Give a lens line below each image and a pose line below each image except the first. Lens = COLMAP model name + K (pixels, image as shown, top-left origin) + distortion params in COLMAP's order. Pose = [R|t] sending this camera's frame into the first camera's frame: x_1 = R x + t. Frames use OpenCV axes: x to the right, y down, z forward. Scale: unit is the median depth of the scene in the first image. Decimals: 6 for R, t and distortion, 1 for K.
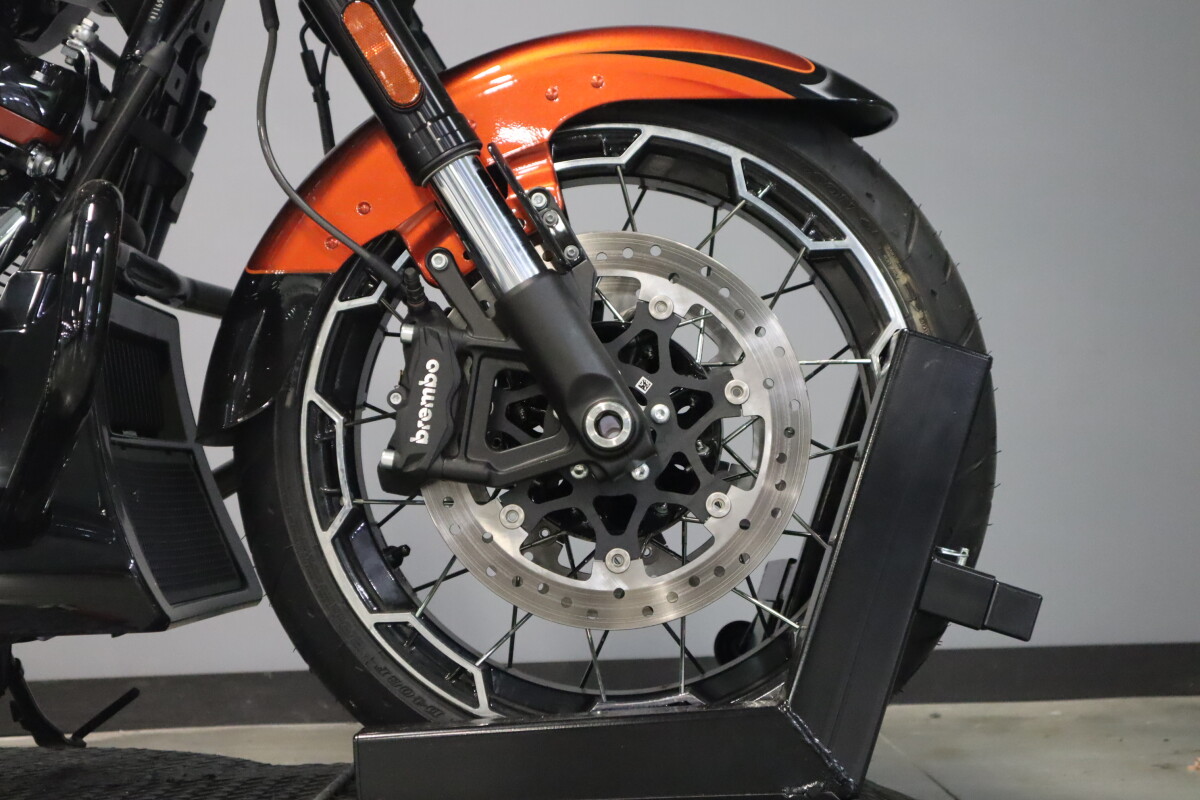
lens RADIAL K [[1867.0, 0, 634.0], [0, 1867.0, 386.8], [0, 0, 1]] dist [0.004783, 0.000000]
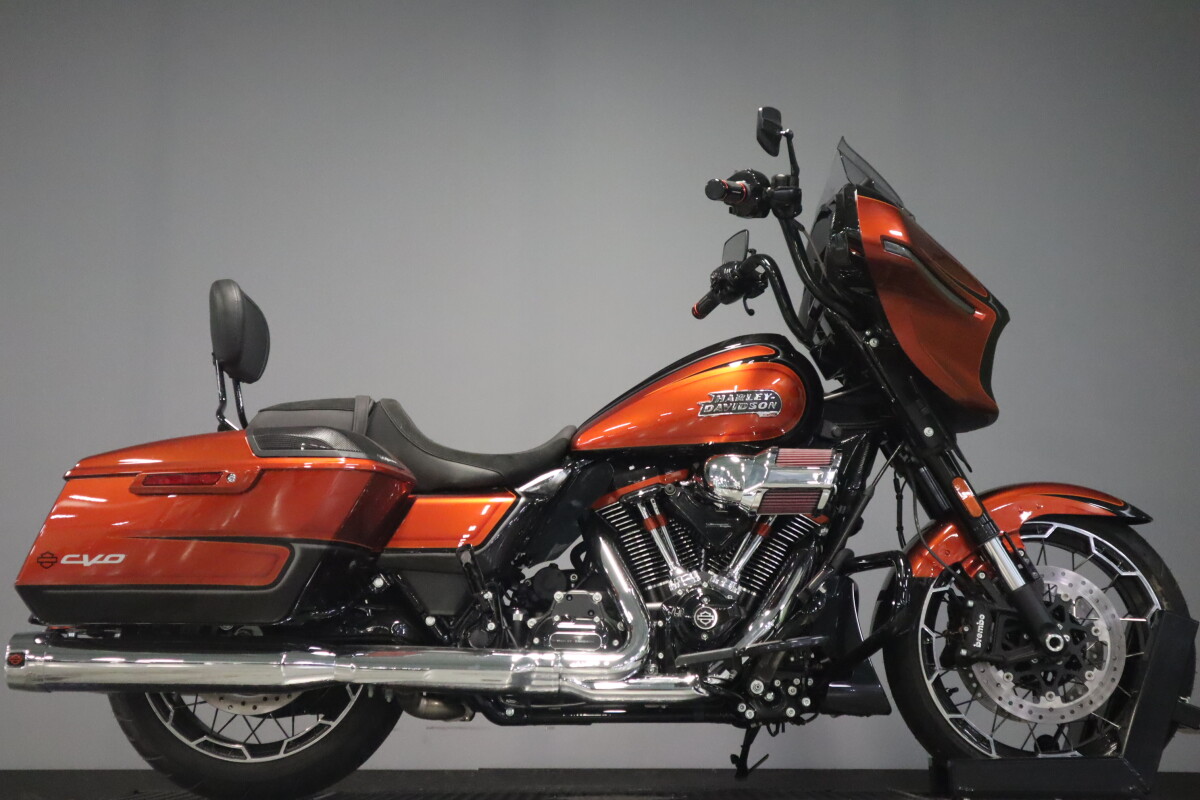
lens RADIAL K [[1788.5, 0, 602.3], [0, 1788.5, 387.2], [0, 0, 1]] dist [0.068703, 0.000000]
pose [[0.999269, 0.036222, 0.012260, -0.653538], [-0.034640, 0.993211, -0.111048, -0.031530], [-0.016199, 0.110542, 0.993739, -1.452205]]
